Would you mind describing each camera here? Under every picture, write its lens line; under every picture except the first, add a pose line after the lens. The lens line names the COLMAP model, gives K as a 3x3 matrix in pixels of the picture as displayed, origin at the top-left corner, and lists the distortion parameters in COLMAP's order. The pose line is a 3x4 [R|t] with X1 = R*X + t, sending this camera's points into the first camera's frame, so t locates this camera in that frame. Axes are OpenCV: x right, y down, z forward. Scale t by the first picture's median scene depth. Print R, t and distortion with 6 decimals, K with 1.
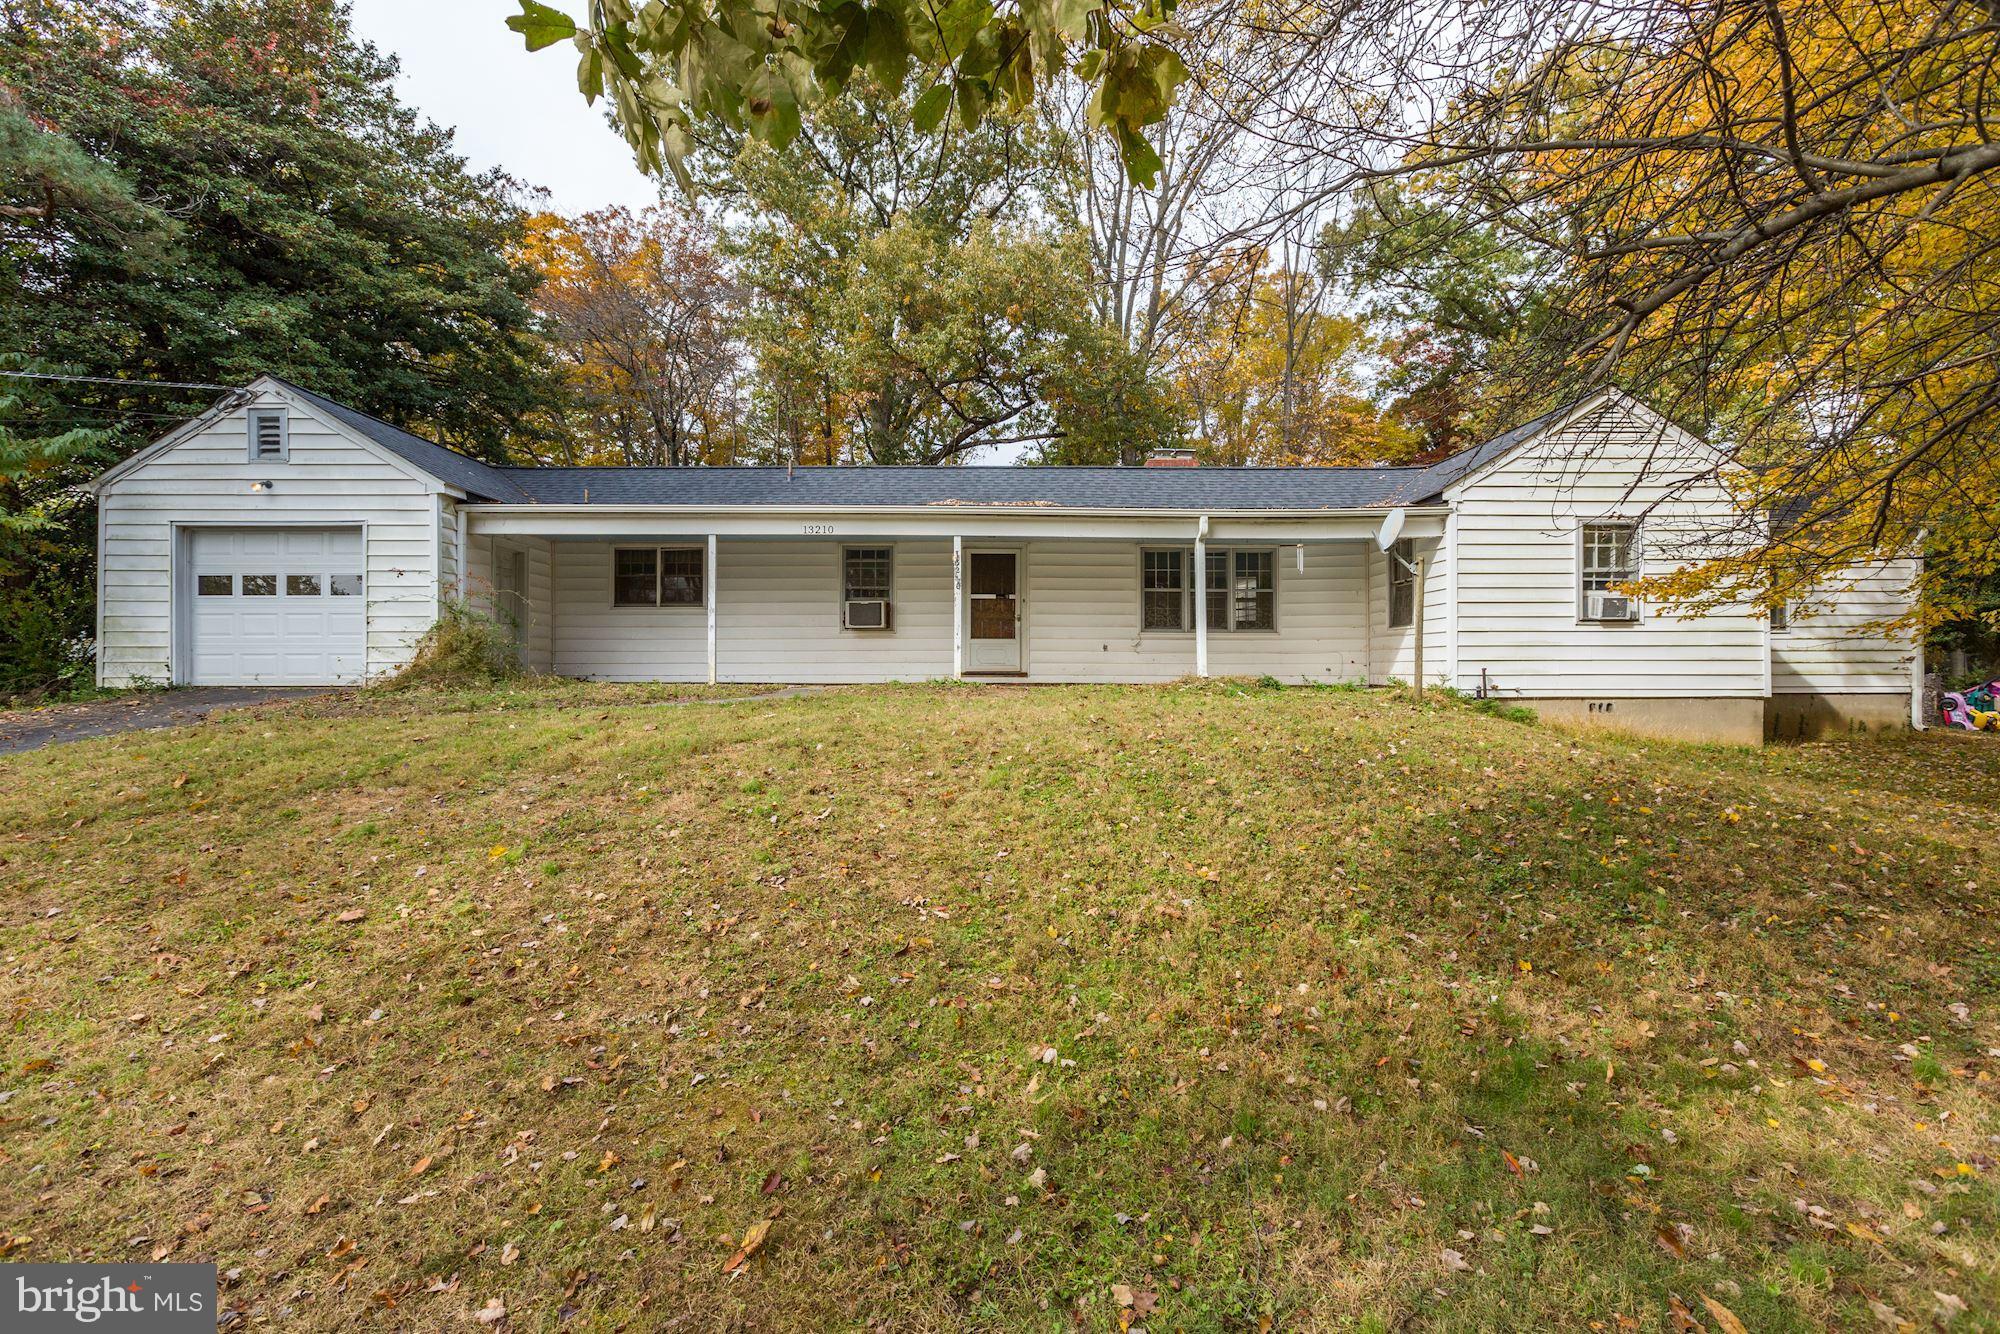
lens RADIAL K [[903.8, 0, 992.3], [0, 903.8, 663.7], [0, 0, 1]] dist [-0.003178, 0.000701]
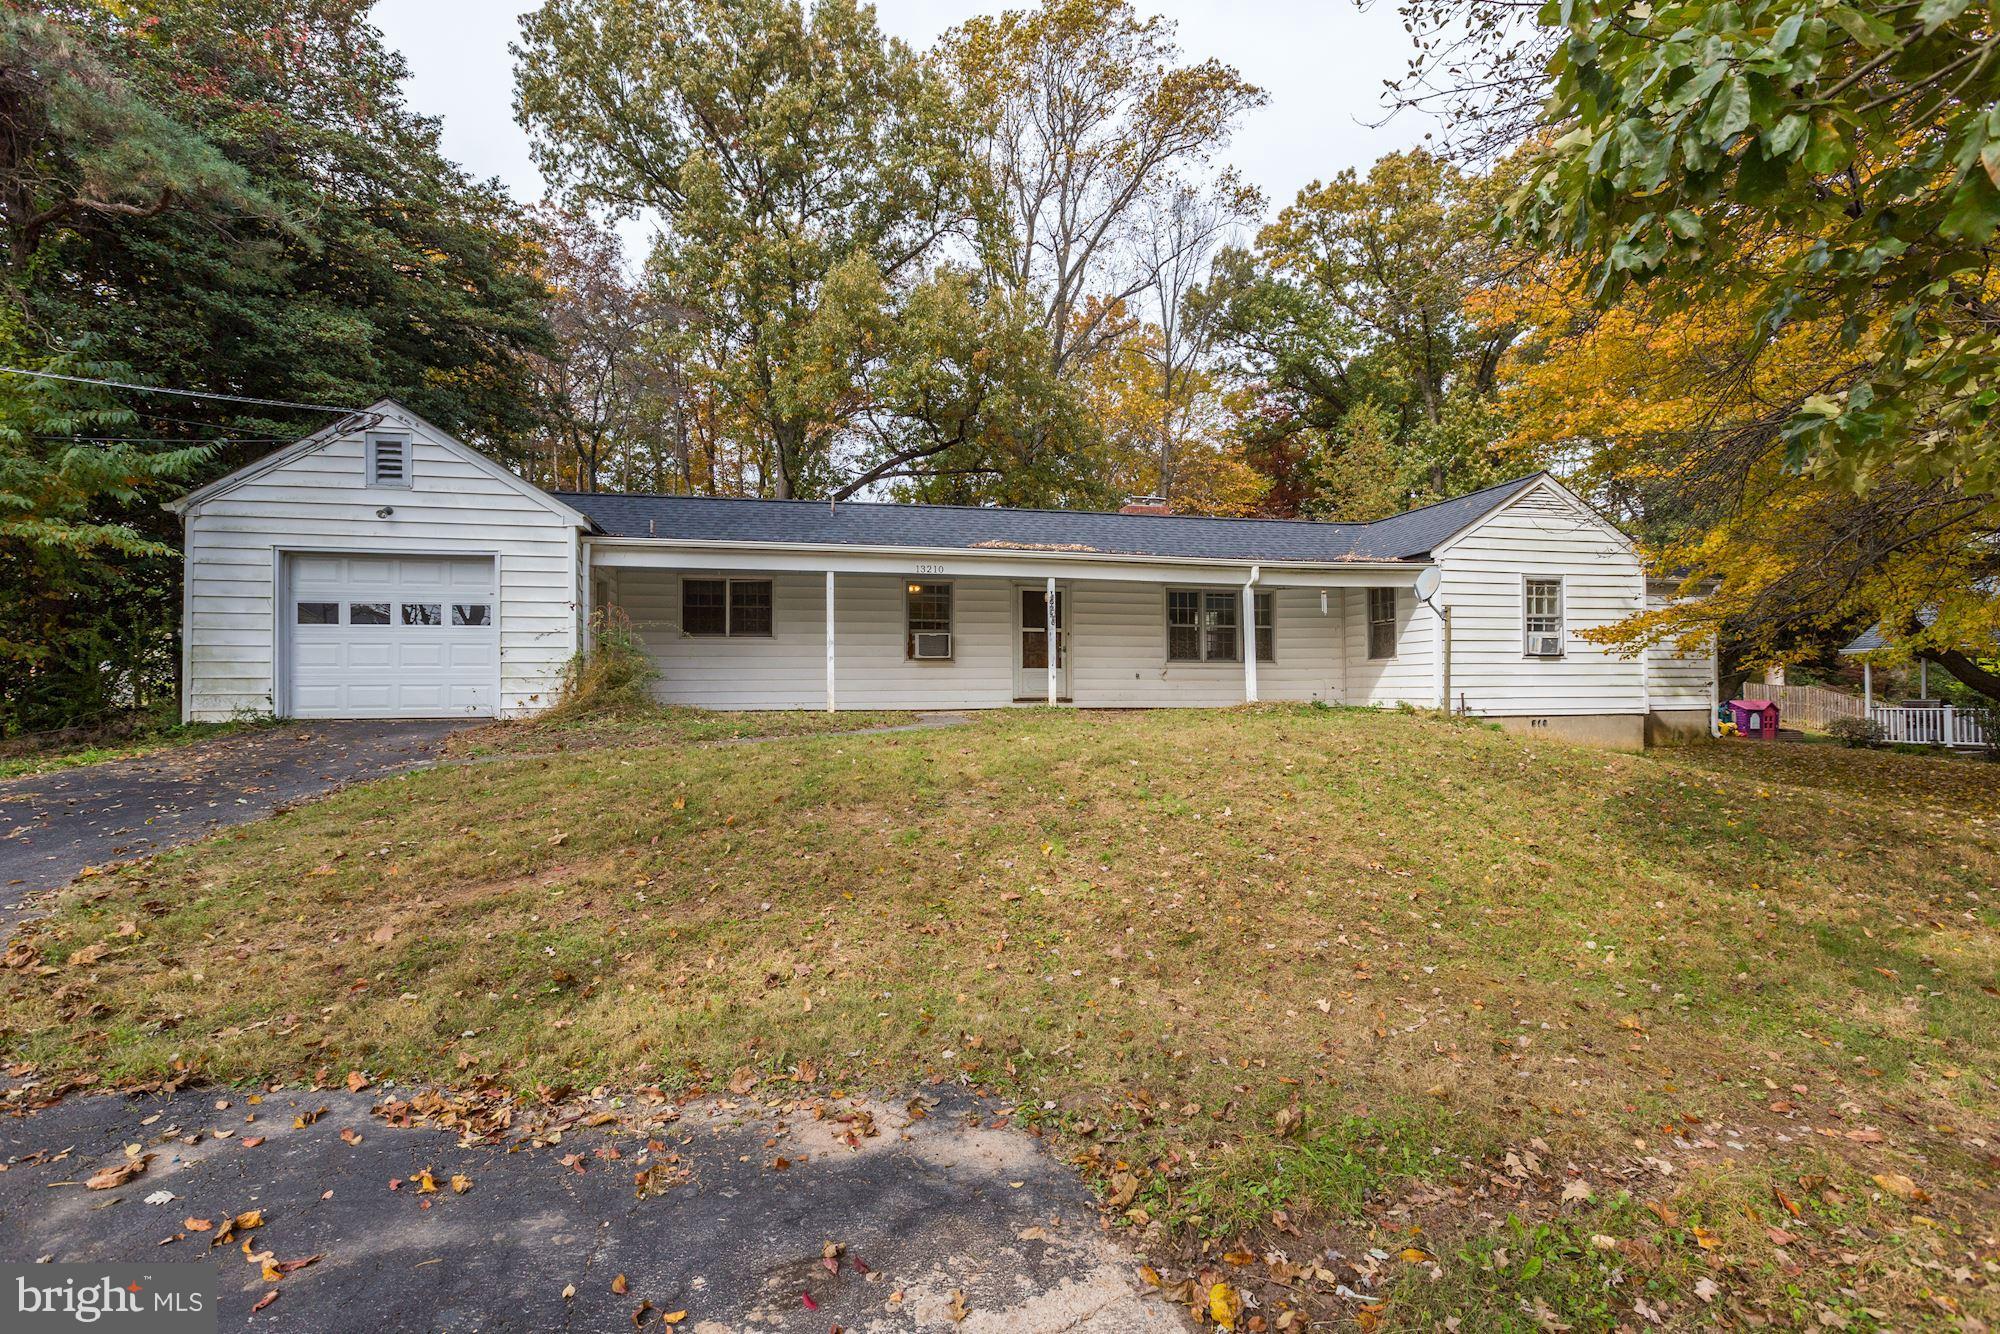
lens RADIAL K [[917.5, 0, 995.8], [0, 917.5, 673.4], [0, 0, 1]] dist [-0.001731, 0.000030]
pose [[0.975501, -0.000743, 0.219996, -0.363388], [0.004020, 0.999888, -0.014445, -0.006181], [-0.219960, 0.014975, 0.975394, -0.099435]]
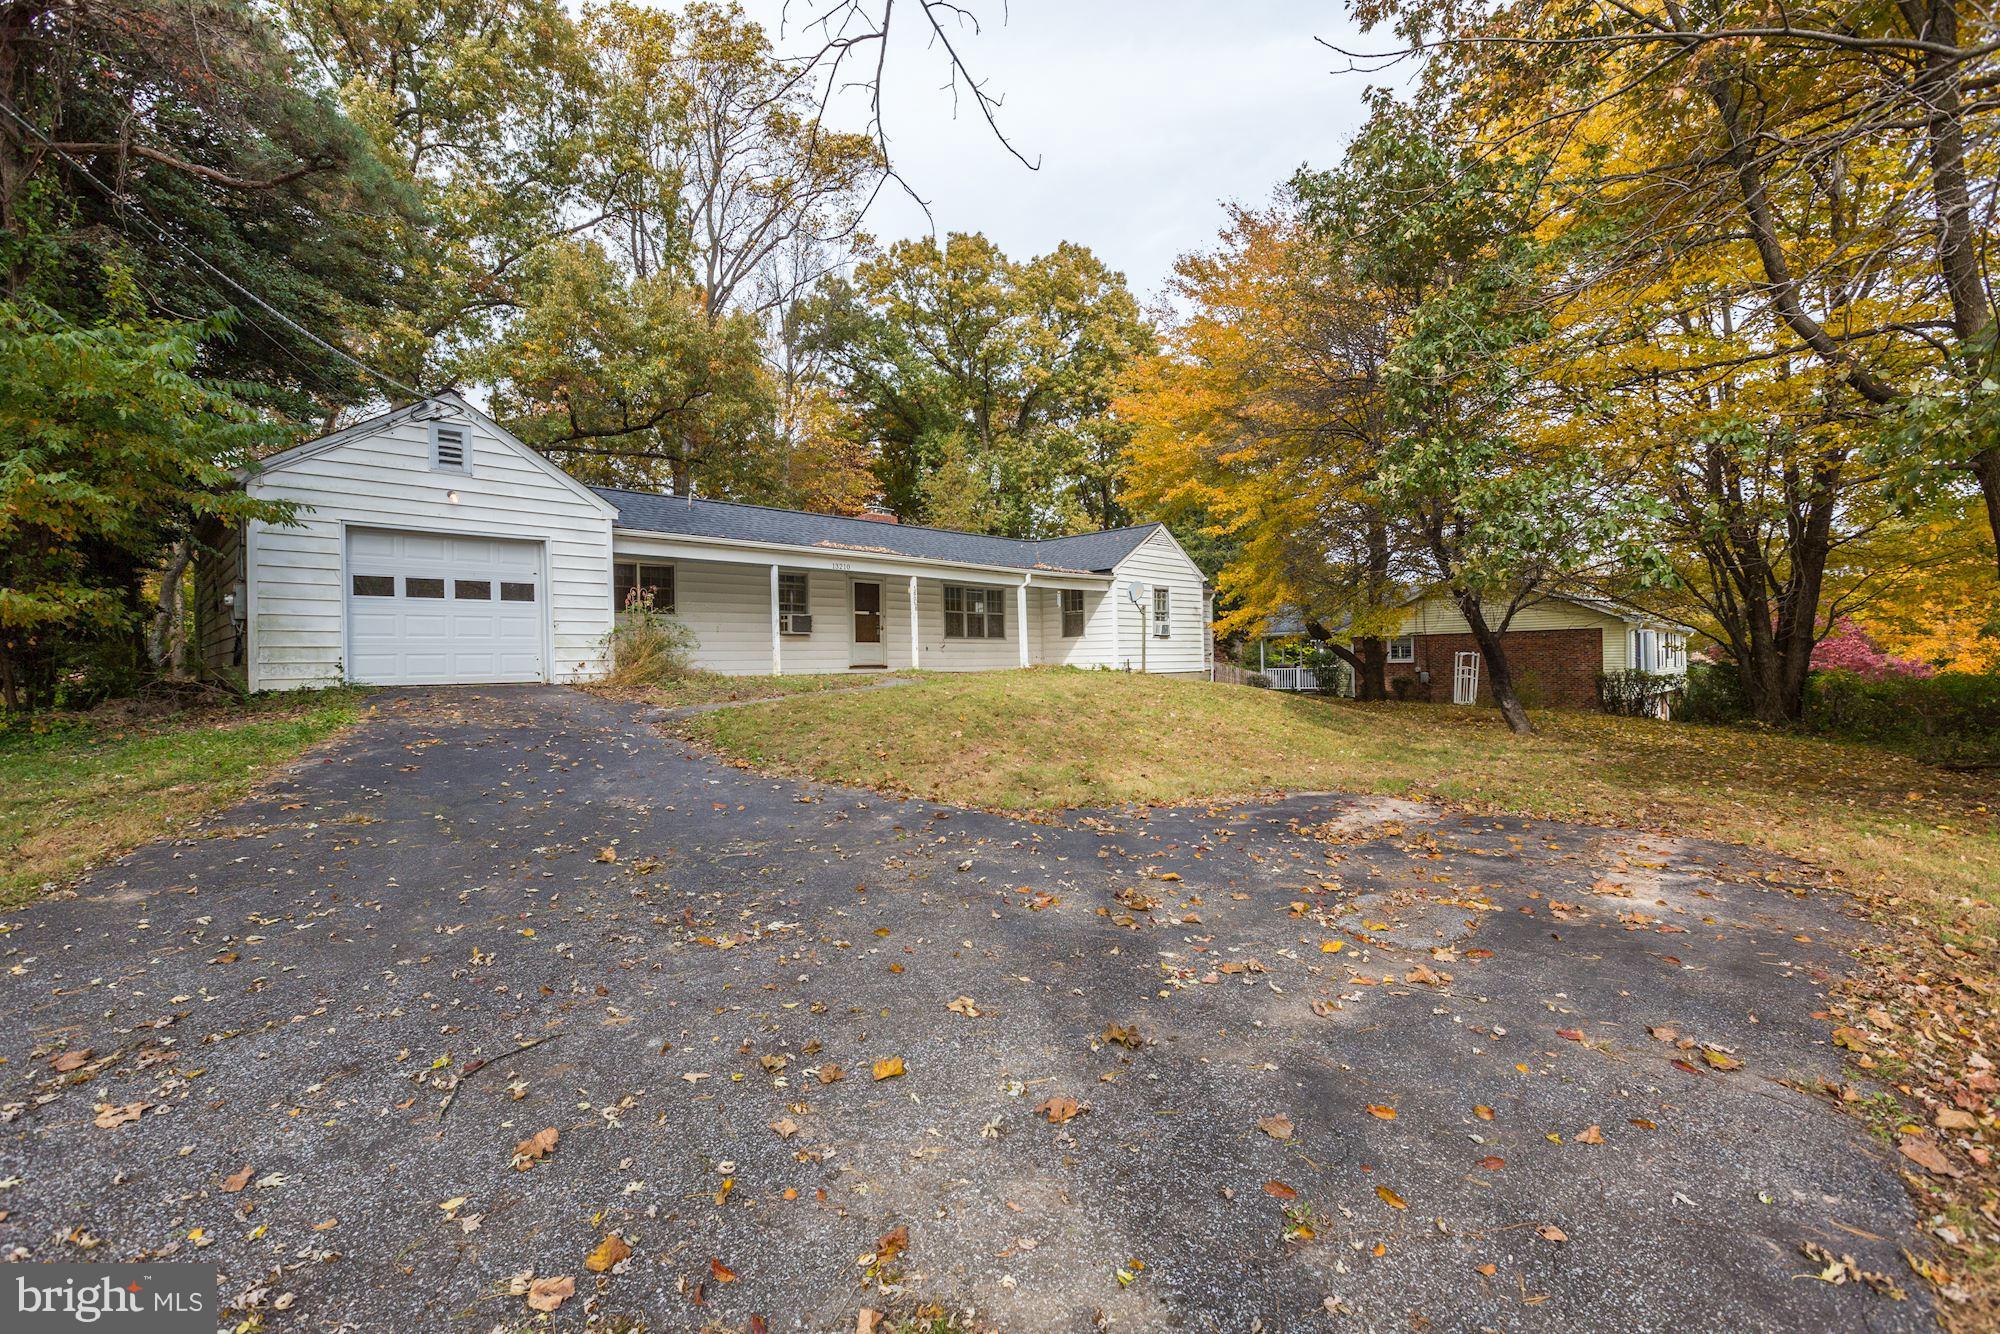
lens RADIAL K [[903.8, 0, 992.3], [0, 903.8, 663.7], [0, 0, 1]] dist [-0.003178, 0.000701]
pose [[0.711358, -0.010387, 0.702753, -1.044706], [0.009536, 0.999941, 0.005126, 0.001435], [-0.702765, 0.003055, 0.711416, -0.194141]]
